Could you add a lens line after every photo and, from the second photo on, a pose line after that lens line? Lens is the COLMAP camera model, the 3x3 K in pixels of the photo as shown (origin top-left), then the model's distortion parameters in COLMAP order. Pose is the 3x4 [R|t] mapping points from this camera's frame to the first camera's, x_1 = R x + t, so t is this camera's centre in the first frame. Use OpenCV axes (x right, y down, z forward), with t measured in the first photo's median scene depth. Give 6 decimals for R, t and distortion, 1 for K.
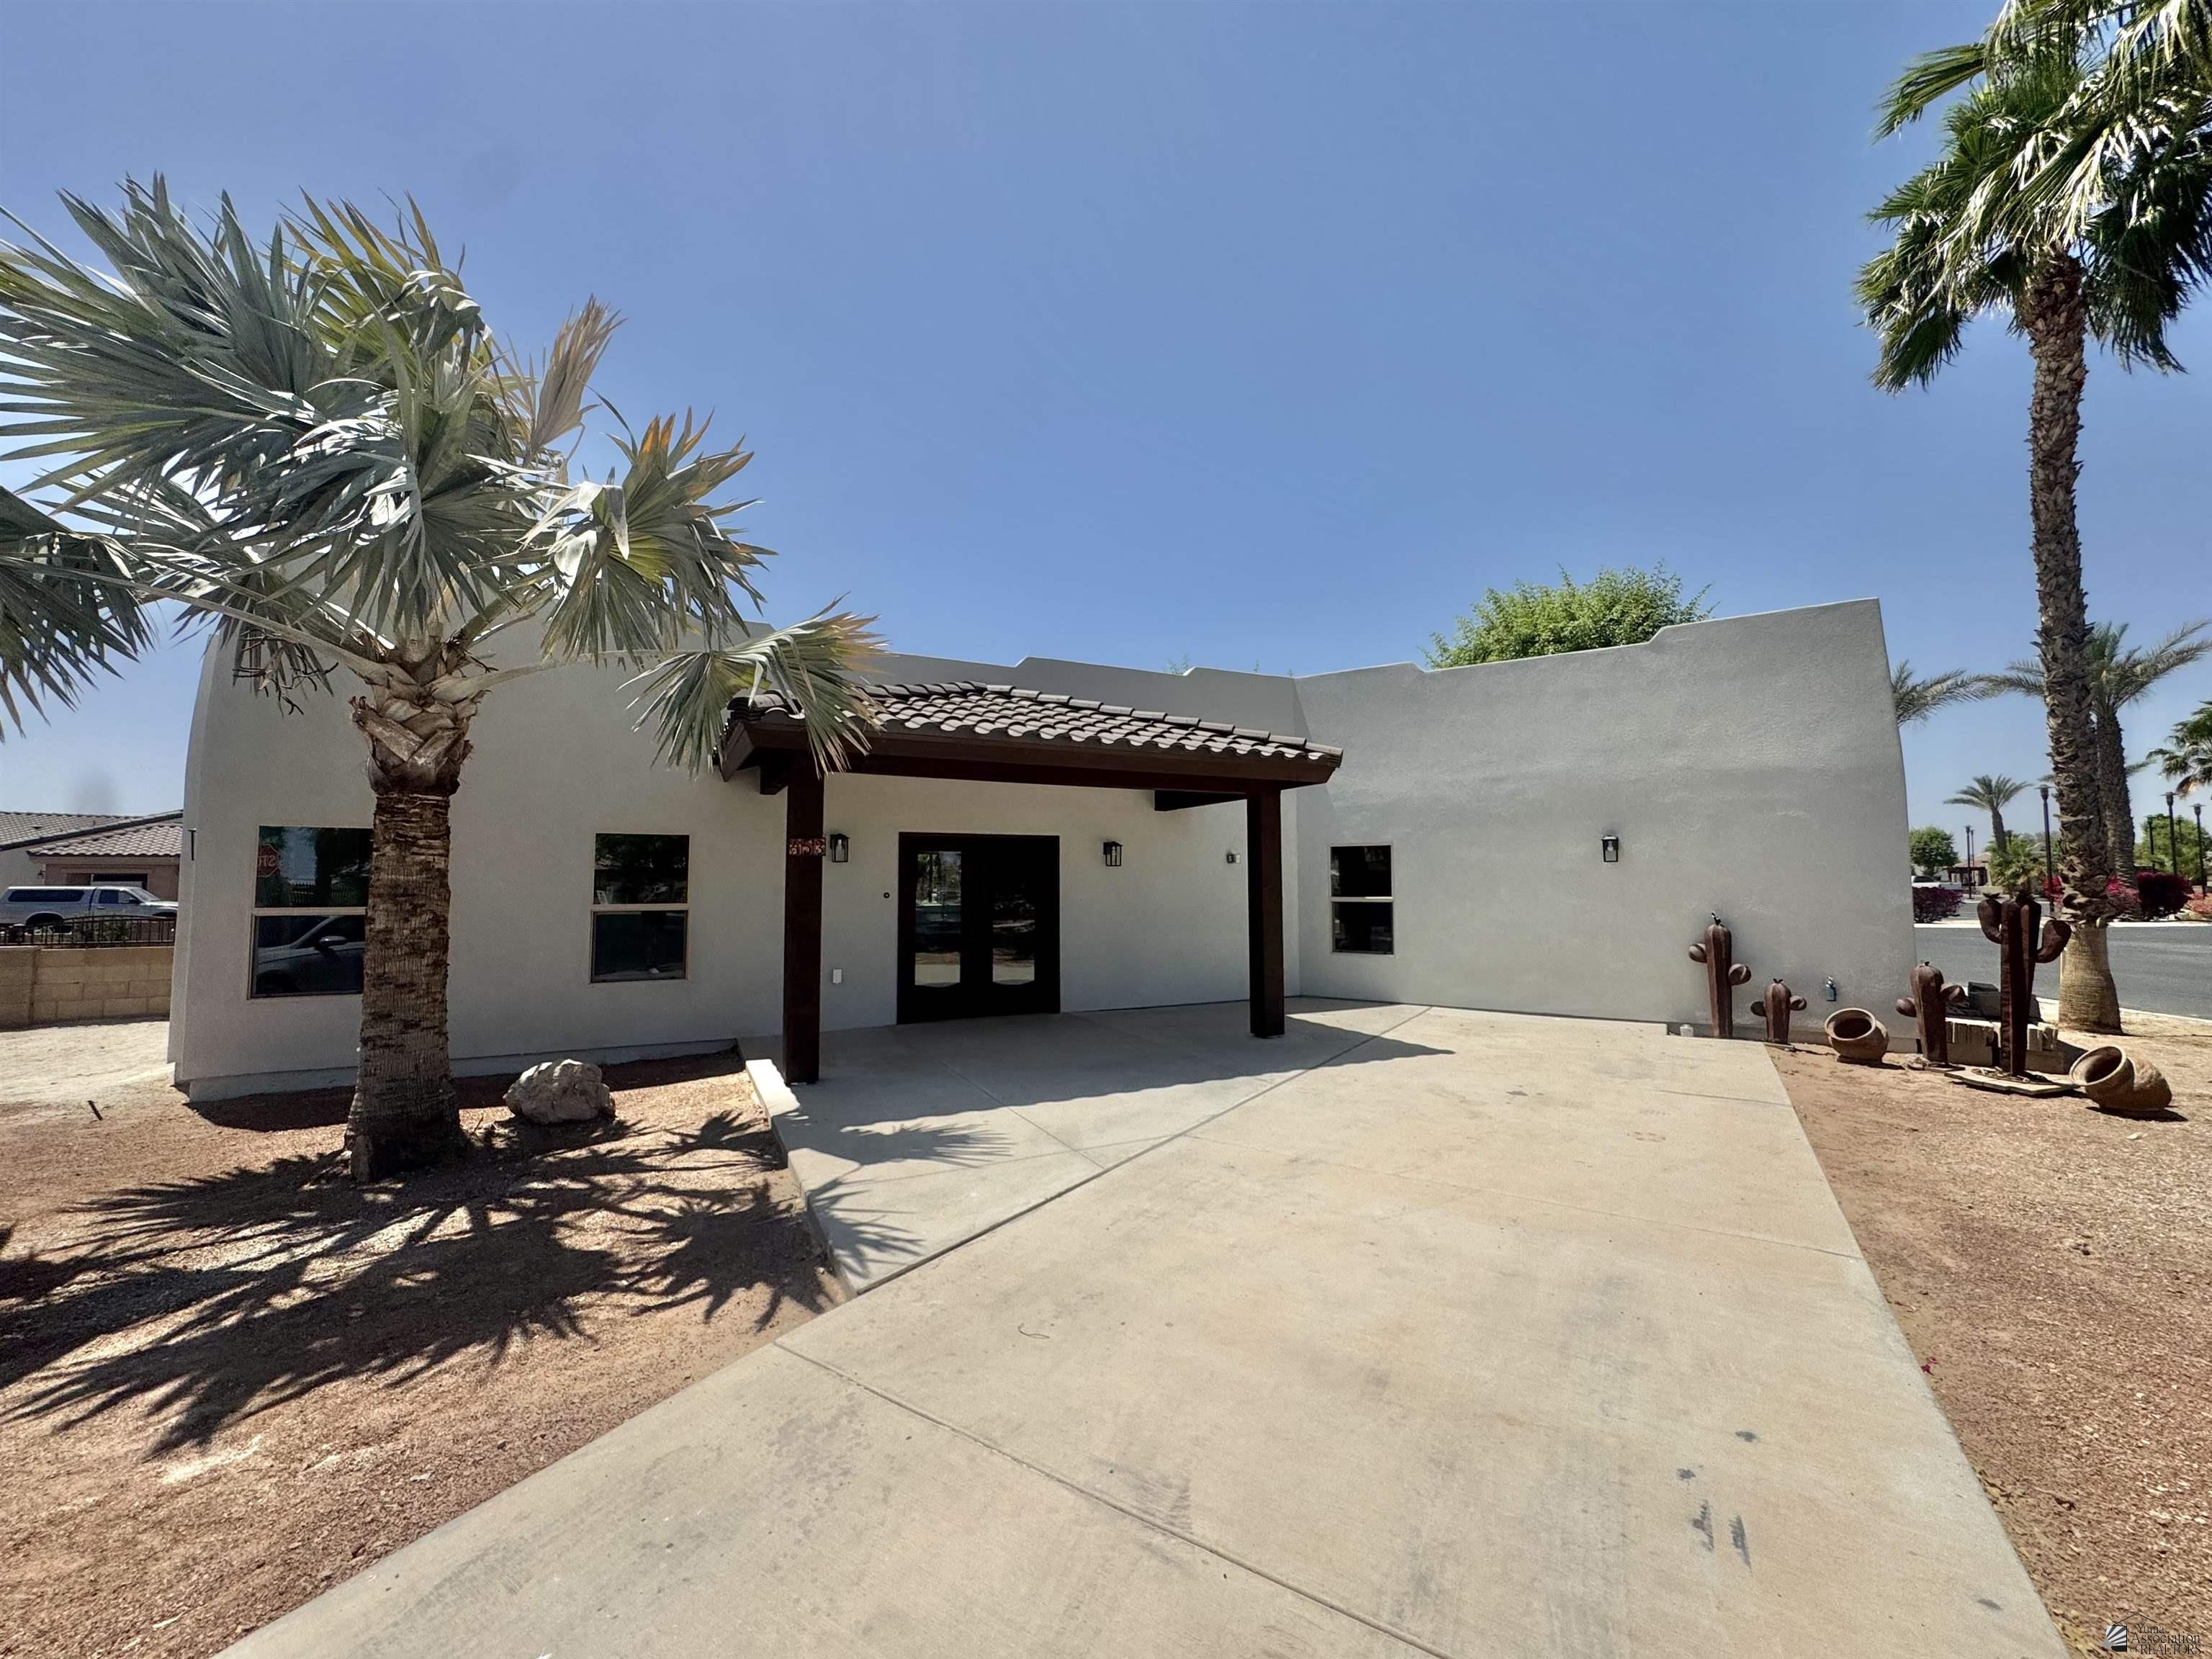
lens RADIAL K [[883.0, 0, 1106.4], [0, 883.0, 826.8], [0, 0, 1]] dist [-0.003036, 0.000904]
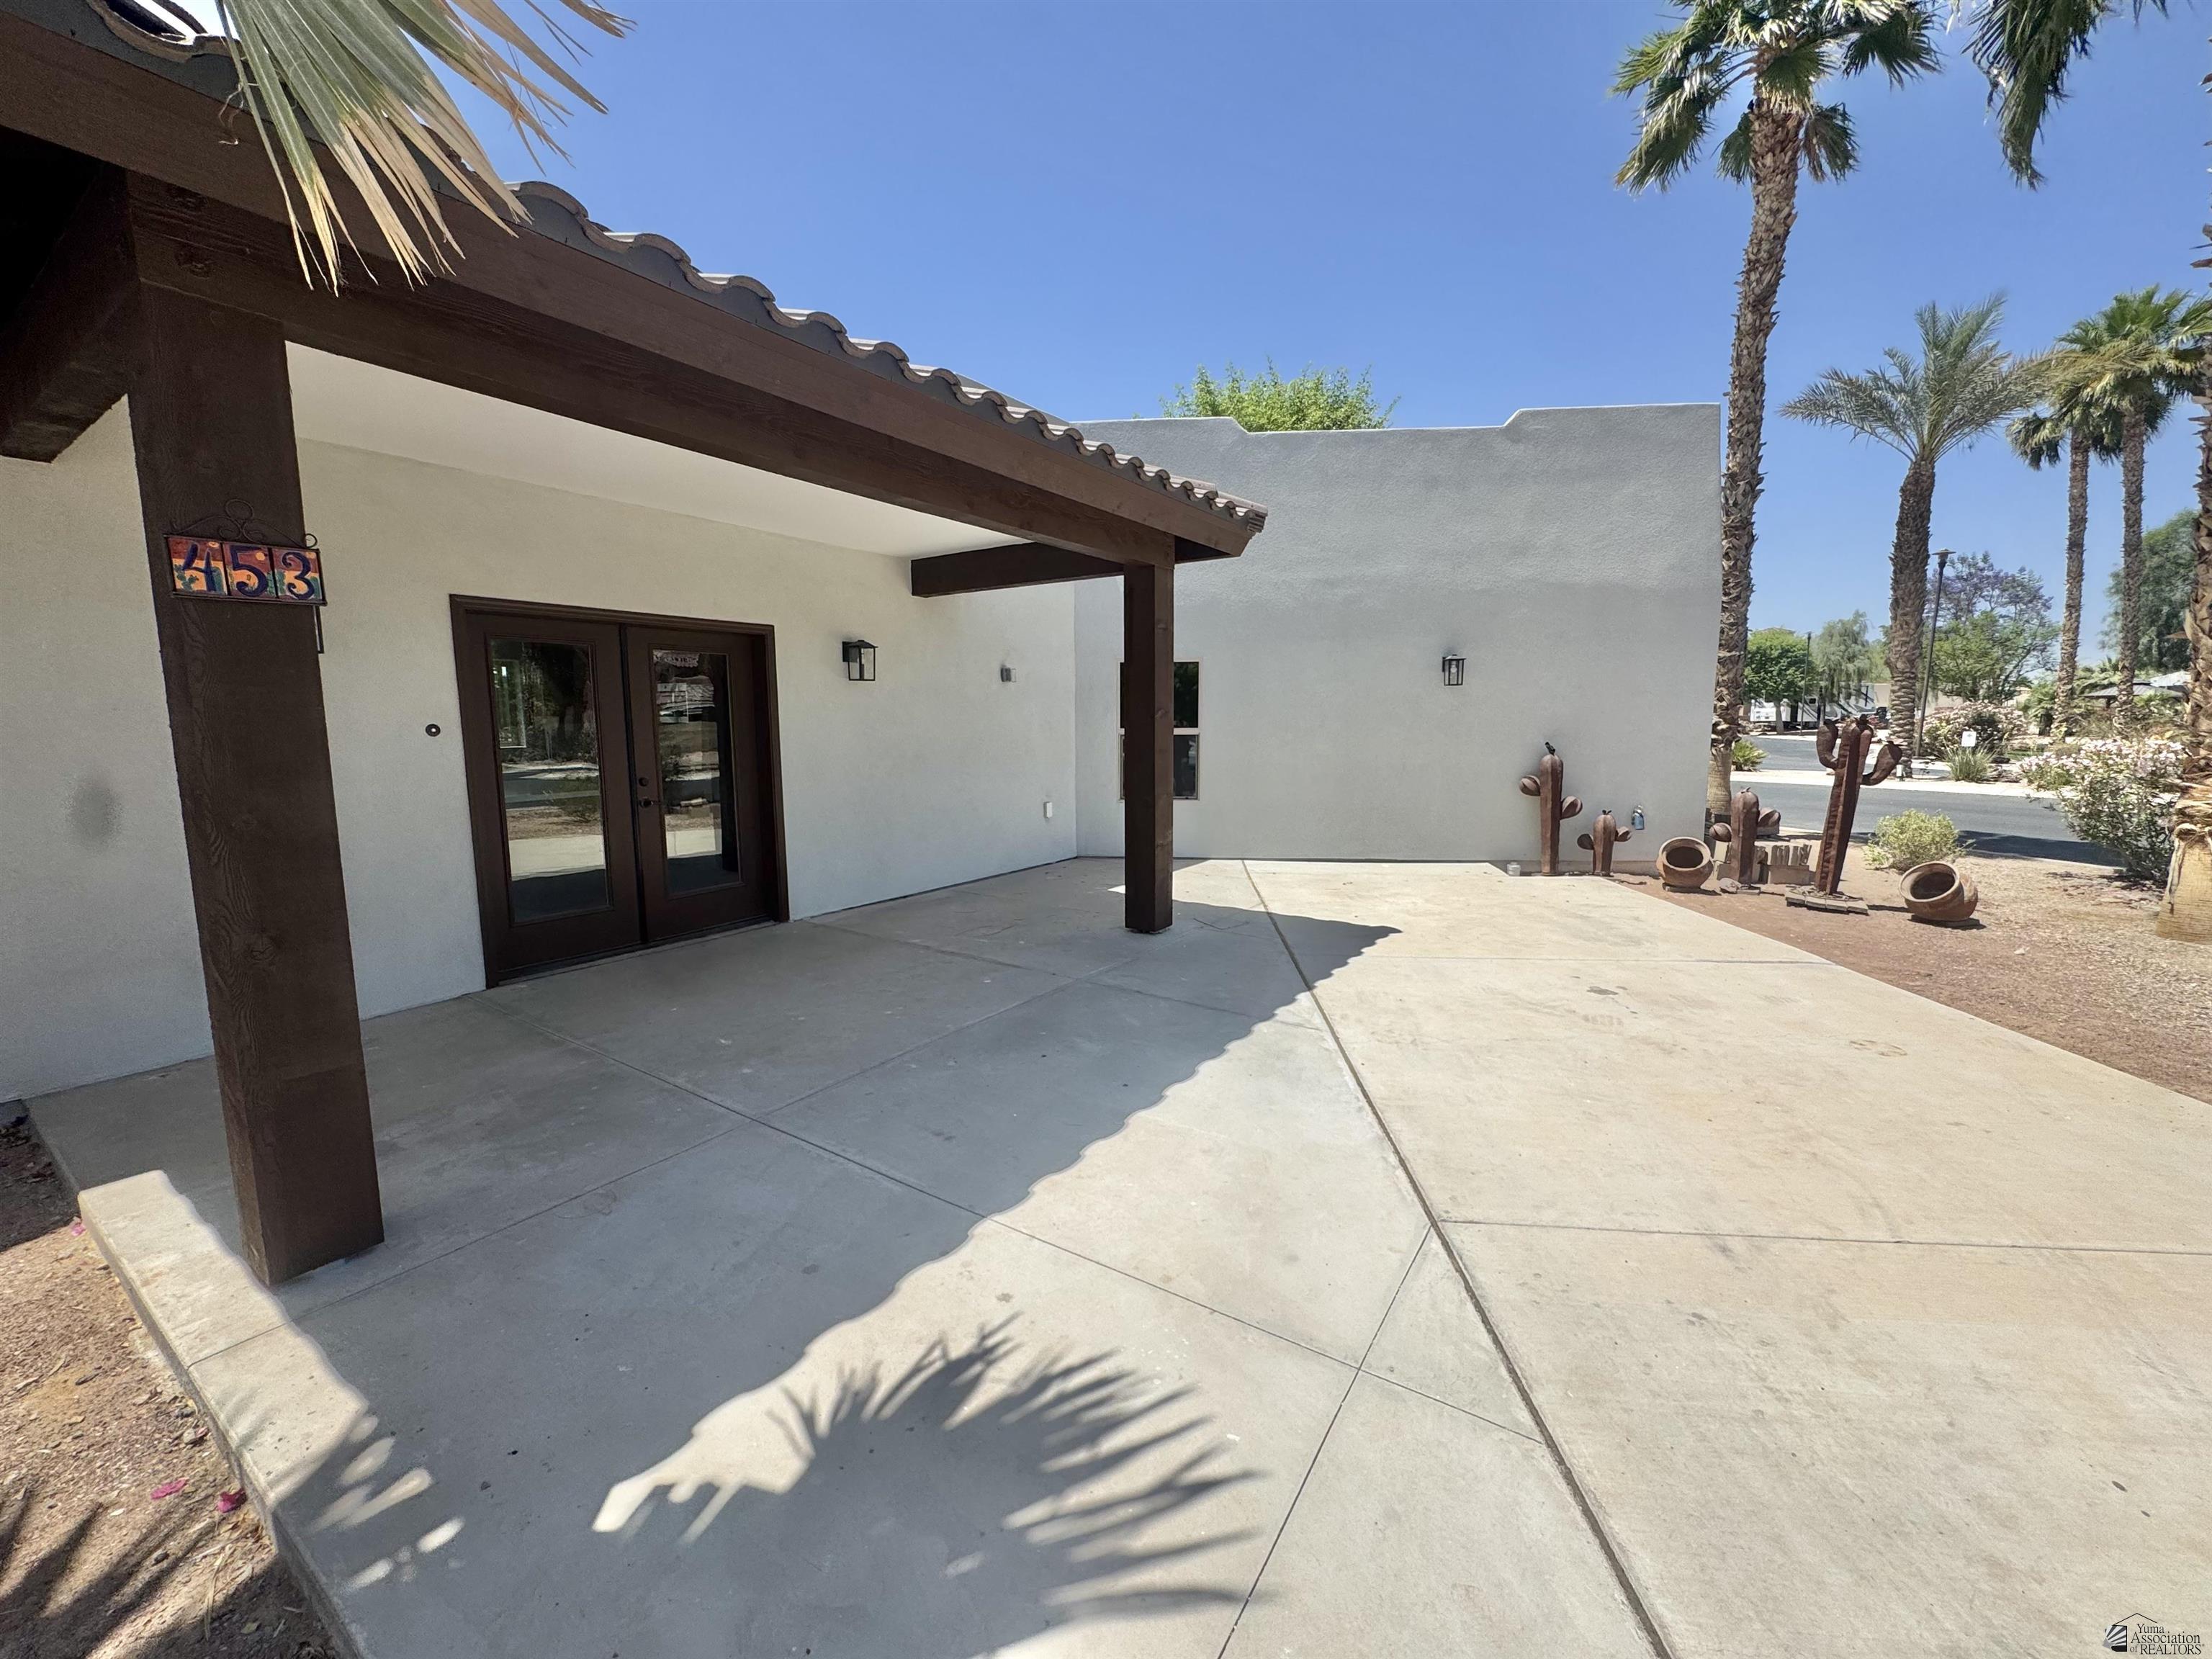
lens RADIAL K [[883.0, 0, 1104.4], [0, 883.0, 827.9], [0, 0, 1]] dist [-0.003036, 0.000904]
pose [[0.871553, -0.061523, 0.486427, -0.181920], [-0.030203, 0.983475, 0.178507, 0.036870], [-0.489371, -0.170270, 0.855292, 0.446619]]
